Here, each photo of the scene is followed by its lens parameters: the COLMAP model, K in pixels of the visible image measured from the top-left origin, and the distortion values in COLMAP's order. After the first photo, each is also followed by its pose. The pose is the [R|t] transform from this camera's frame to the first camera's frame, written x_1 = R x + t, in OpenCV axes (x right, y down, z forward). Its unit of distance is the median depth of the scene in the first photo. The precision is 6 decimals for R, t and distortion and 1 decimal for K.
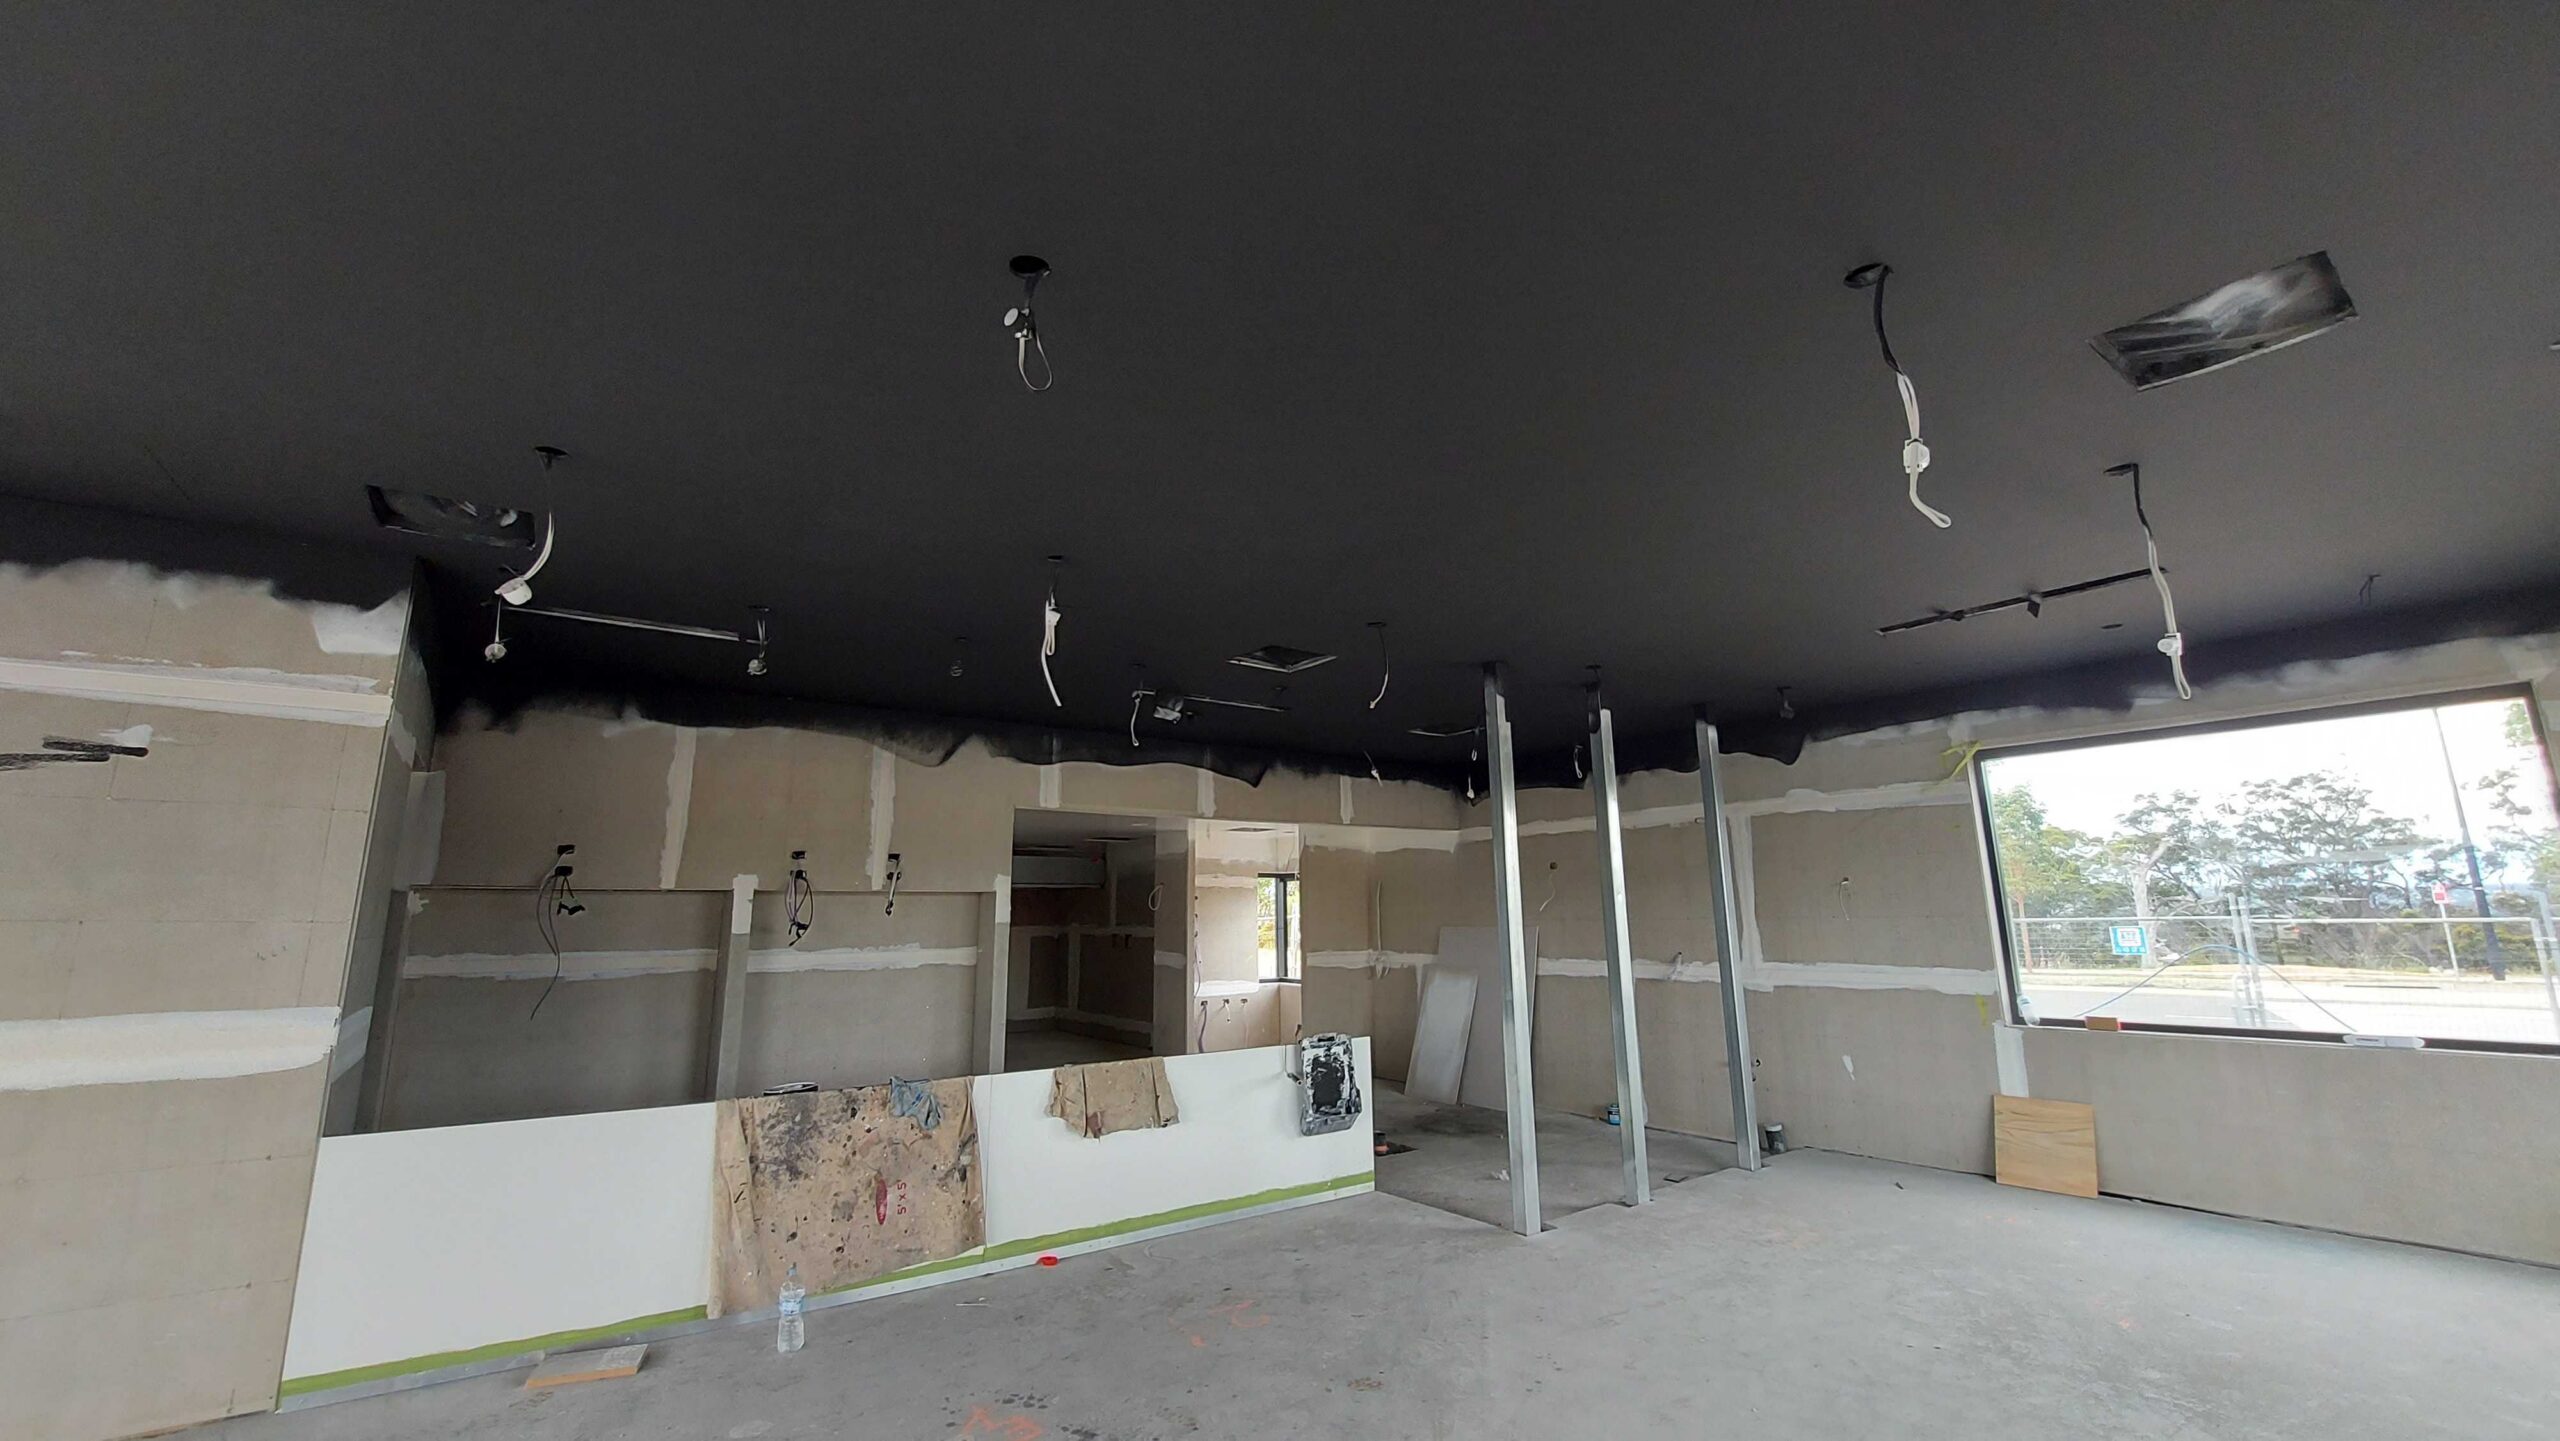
lens RADIAL K [[1017.9, 0, 1266.1], [0, 1017.9, 691.8], [0, 0, 1]] dist [-0.015971, 0.000406]
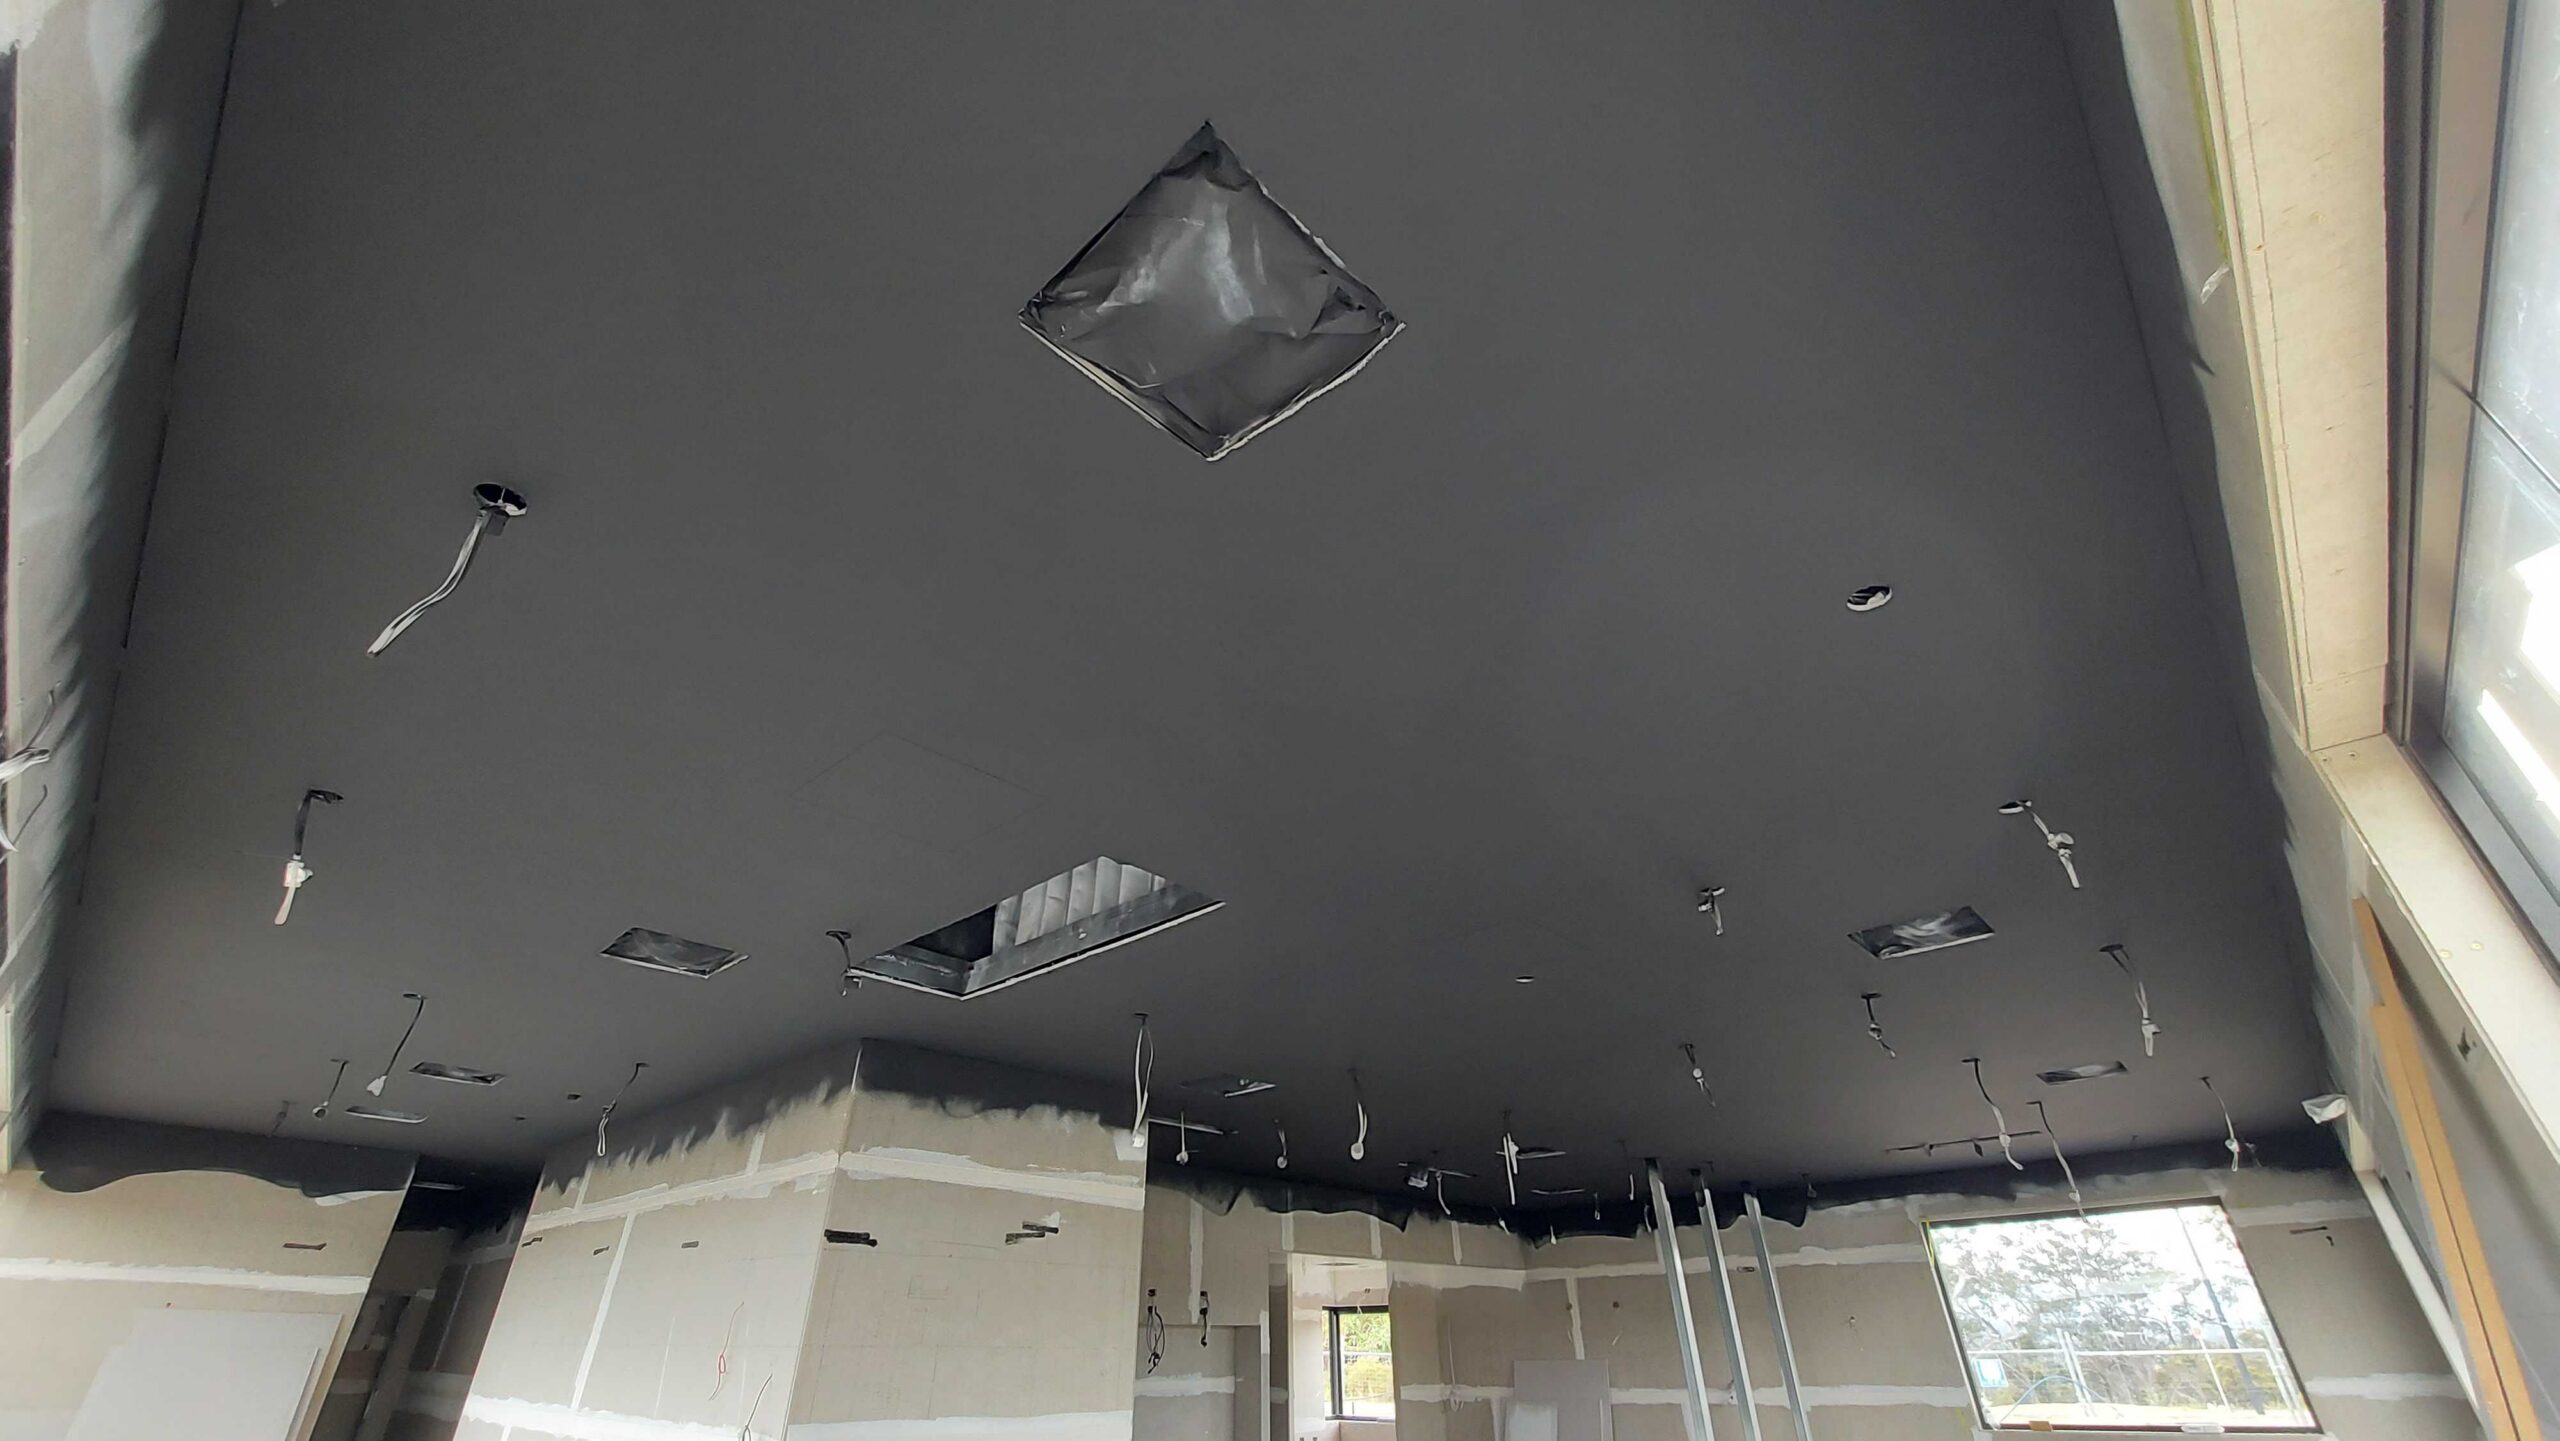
lens RADIAL K [[1017.9, 0, 1268.0], [0, 1017.9, 688.9], [0, 0, 1]] dist [-0.015971, 0.000406]
pose [[0.981111, 0.109075, 0.159764, -0.621888], [-0.044741, 0.931430, -0.361159, -0.101820], [-0.188203, 0.347189, 0.918716, -0.510206]]
